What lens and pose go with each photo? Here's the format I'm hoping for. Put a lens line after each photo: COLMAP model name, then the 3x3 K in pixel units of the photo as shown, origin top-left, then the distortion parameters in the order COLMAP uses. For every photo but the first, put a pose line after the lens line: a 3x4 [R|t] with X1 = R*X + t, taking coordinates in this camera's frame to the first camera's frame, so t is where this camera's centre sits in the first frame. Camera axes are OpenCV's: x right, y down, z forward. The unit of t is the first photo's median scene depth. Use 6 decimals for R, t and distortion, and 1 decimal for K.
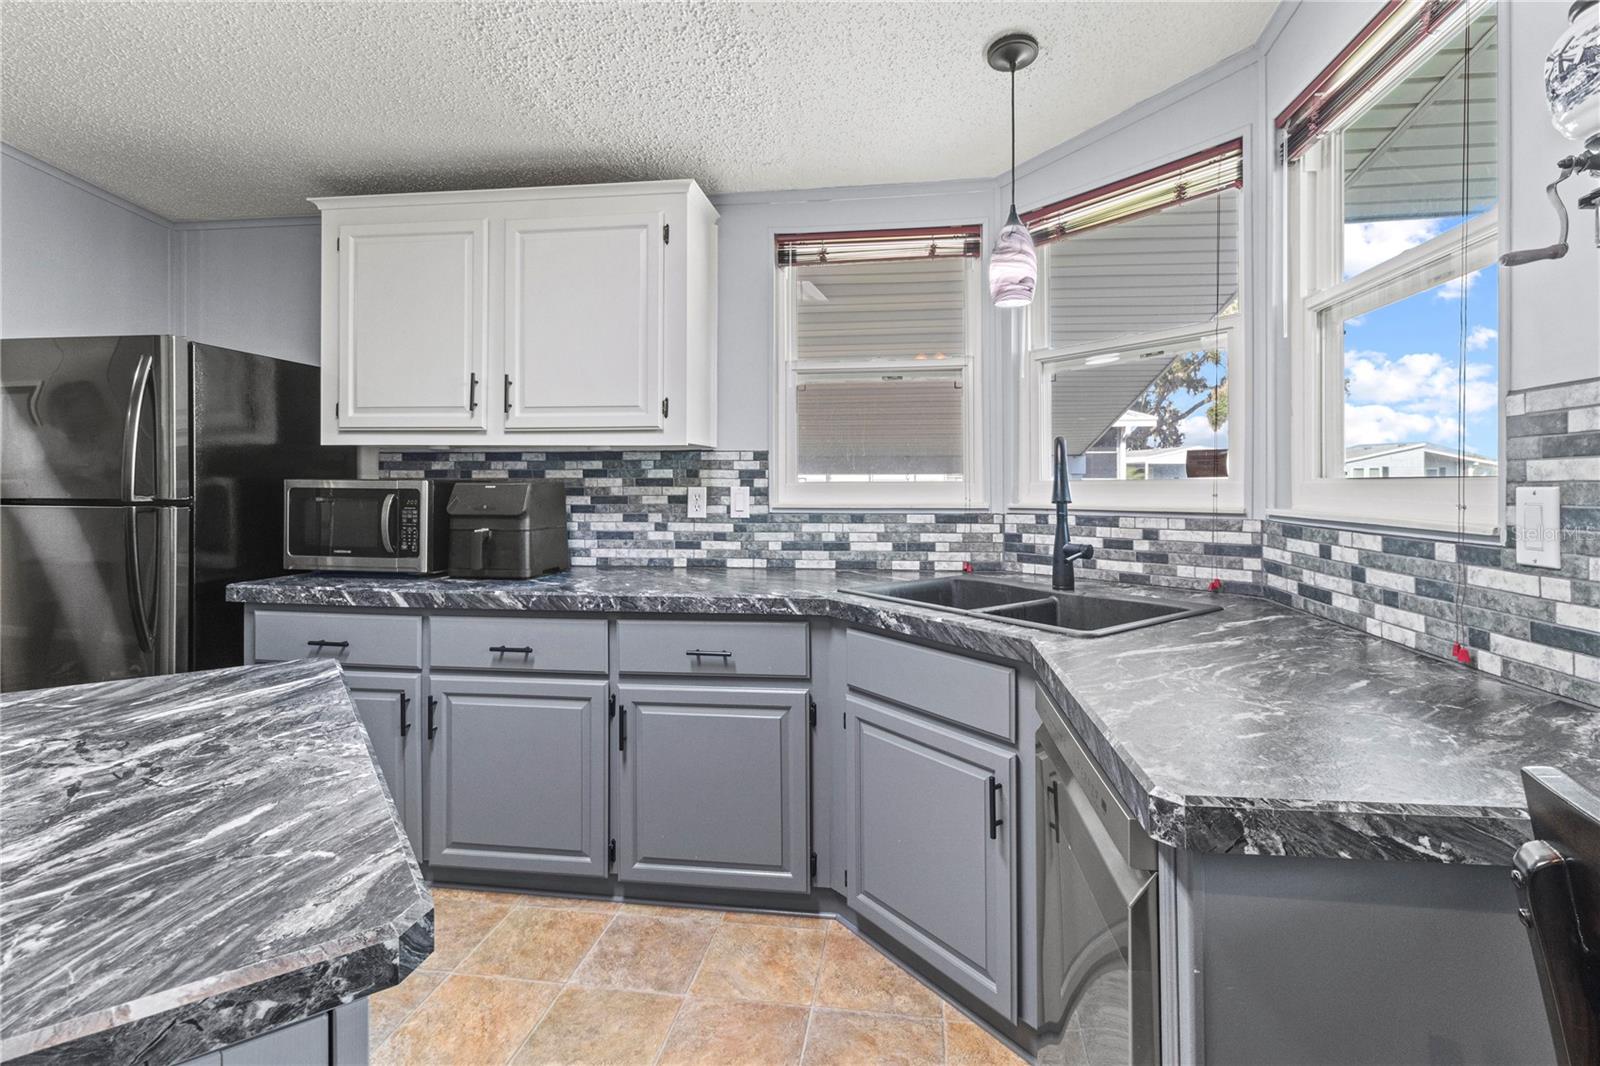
lens RADIAL K [[748.4, 0, 823.6], [0, 748.4, 483.1], [0, 0, 1]] dist [0.001040, 0.000821]
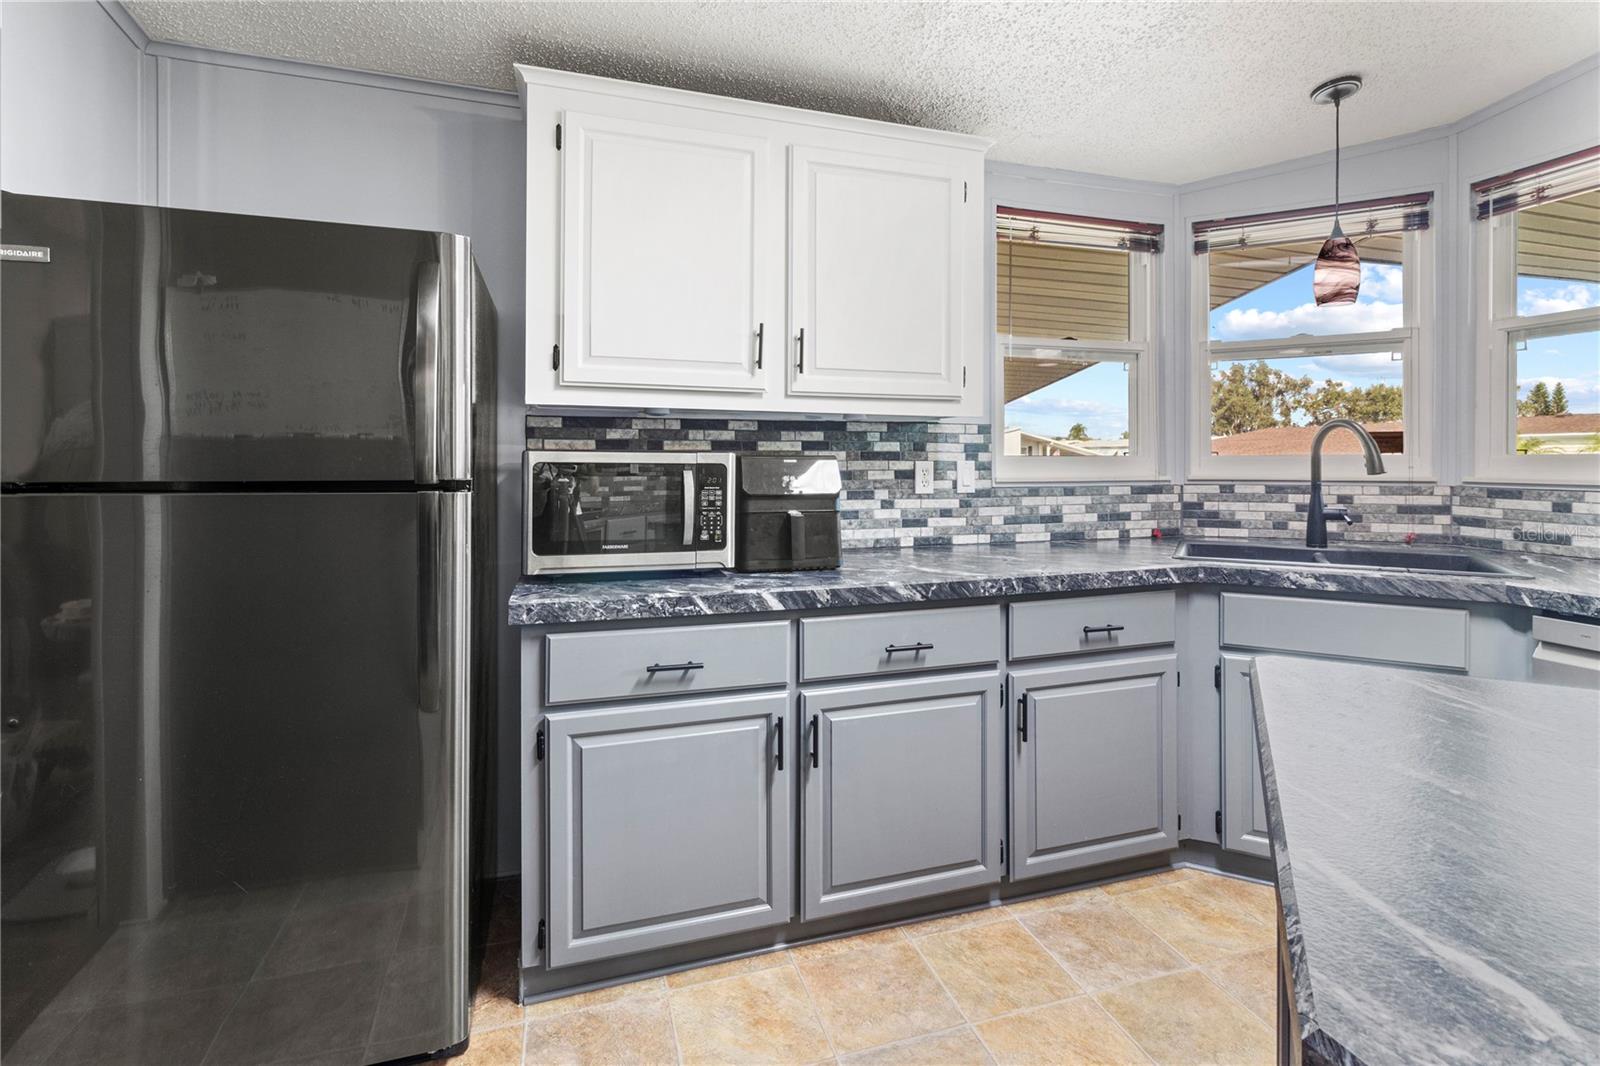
lens RADIAL K [[755.0, 0, 825.8], [0, 755.0, 460.8], [0, 0, 1]] dist [0.002150, 0.000788]
pose [[0.900847, -0.000001, 0.434136, -0.762650], [-0.001703, 0.999992, 0.003537, 0.001854], [-0.434133, -0.003926, 0.900840, 0.216272]]
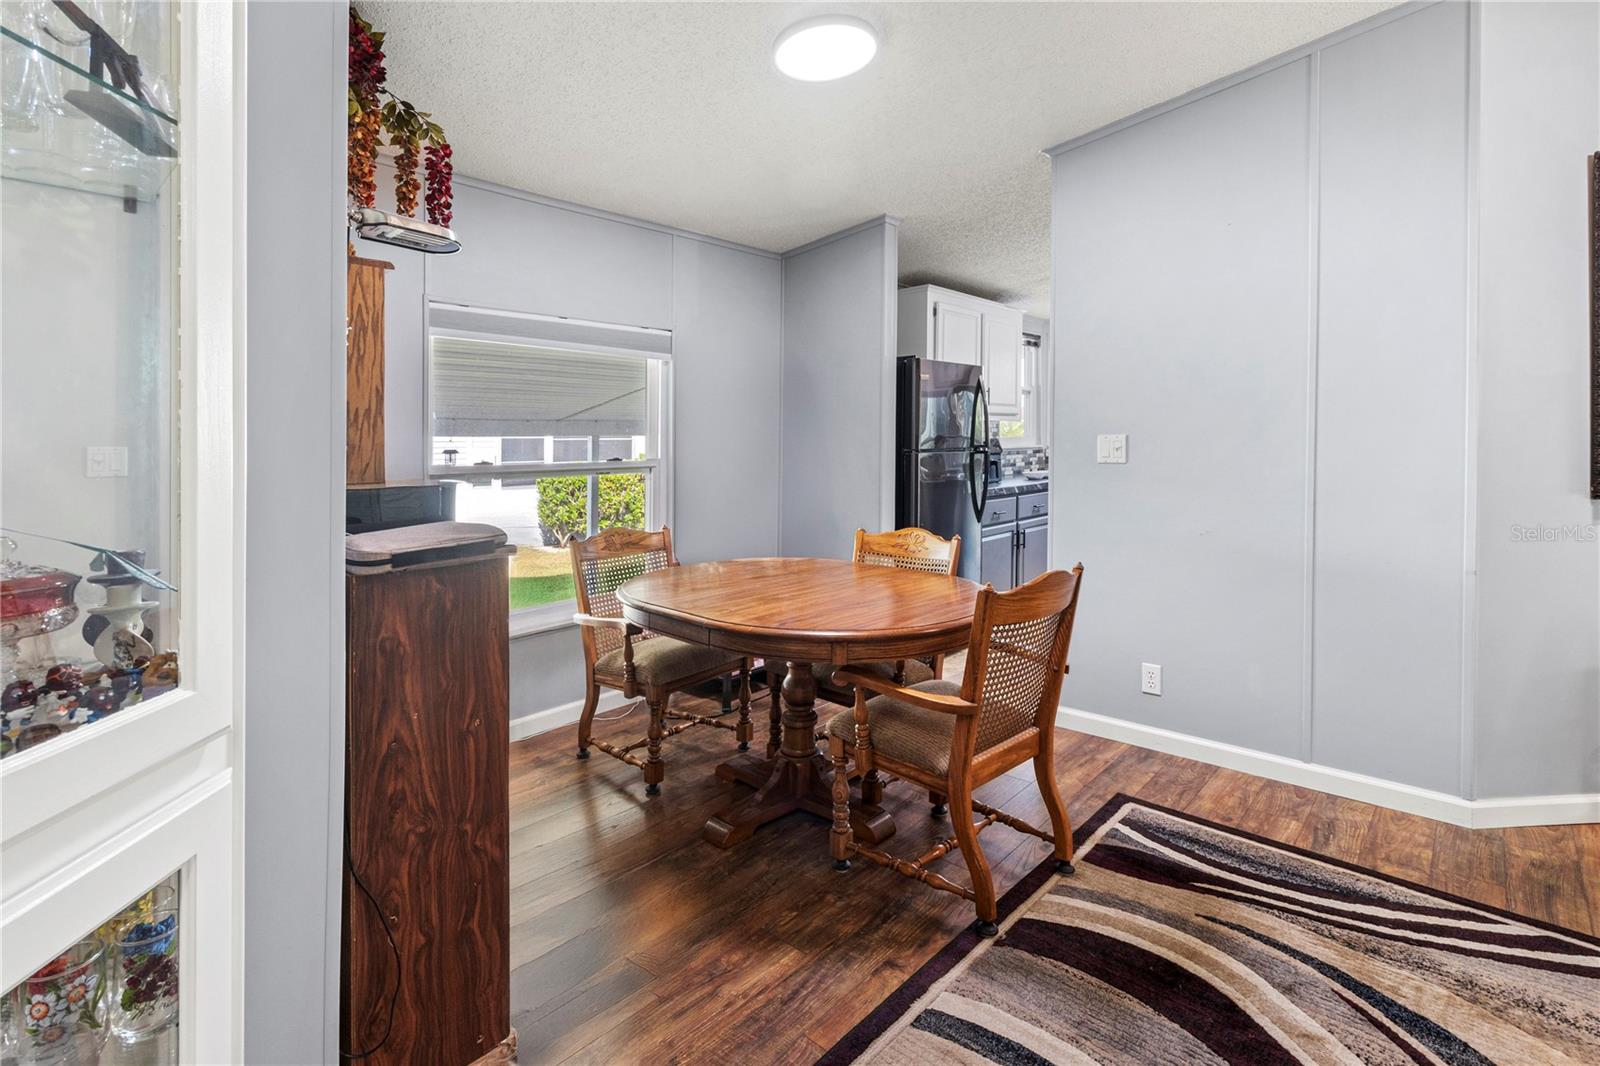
lens RADIAL K [[767.1, 0, 826.9], [0, 767.1, 439.7], [0, 0, 1]] dist [0.001879, 0.000623]
pose [[0.552937, -0.005207, 0.833207, -2.486943], [-0.003501, 0.999957, 0.008573, -0.013043], [-0.833216, -0.007658, 0.552895, 0.165764]]
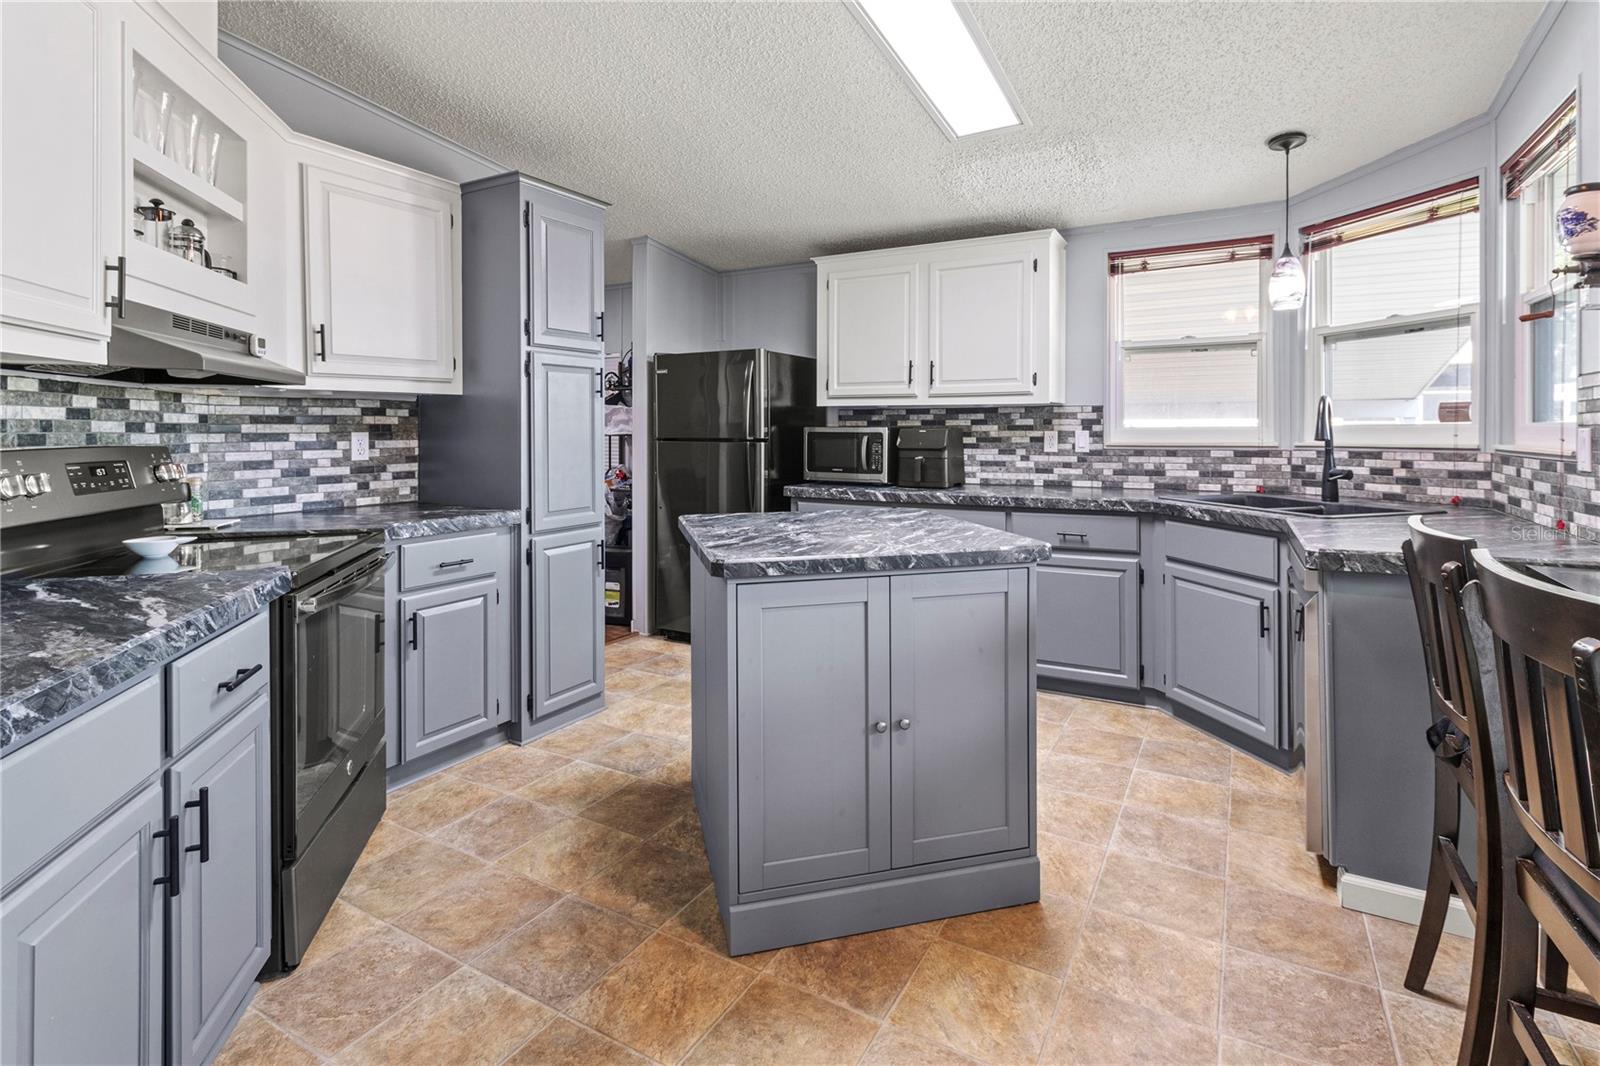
lens RADIAL K [[767.1, 0, 826.9], [0, 767.1, 439.7], [0, 0, 1]] dist [0.001879, 0.000623]
pose [[0.933389, 0.001220, -0.358865, -0.043768], [0.003964, 0.999898, 0.013709, -0.000111], [0.358845, -0.014218, 0.933289, -0.604509]]
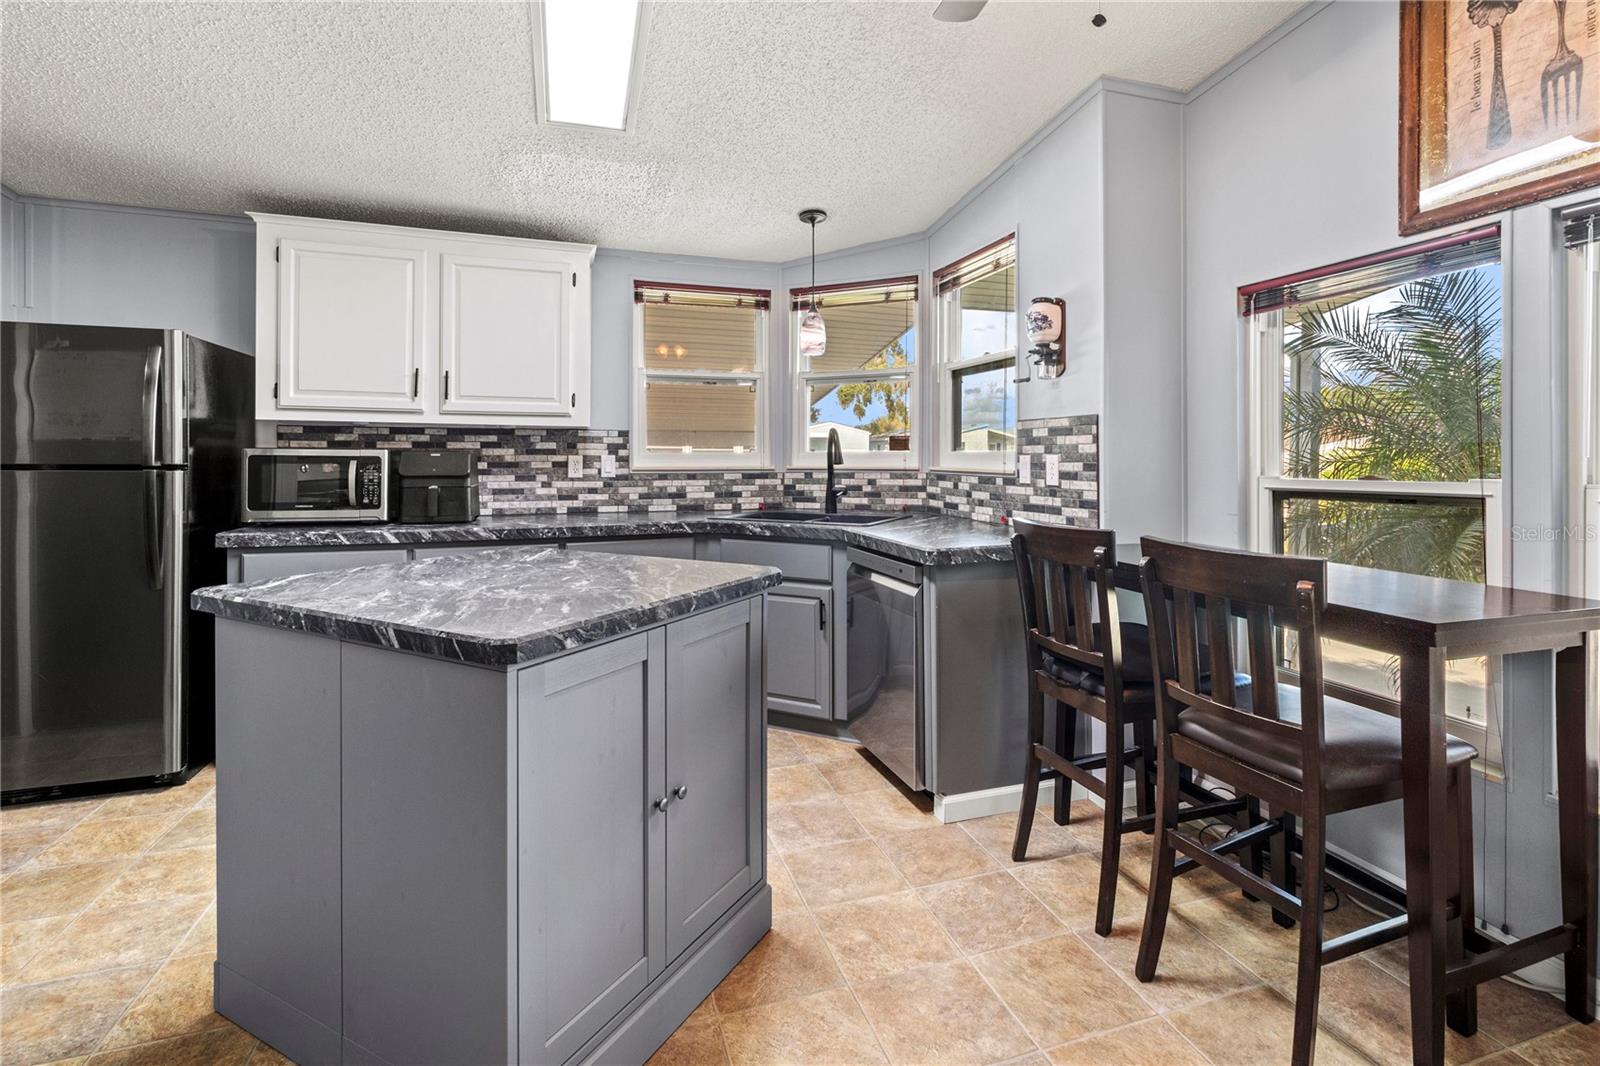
lens RADIAL K [[751.5, 0, 830.5], [0, 751.5, 461.4], [0, 0, 1]] dist [-0.001077, -0.000034]
pose [[0.891587, -0.001172, 0.452849, -0.415814], [-0.003681, 0.999945, 0.009834, 0.001028], [-0.452835, -0.010435, 0.891533, -0.504245]]
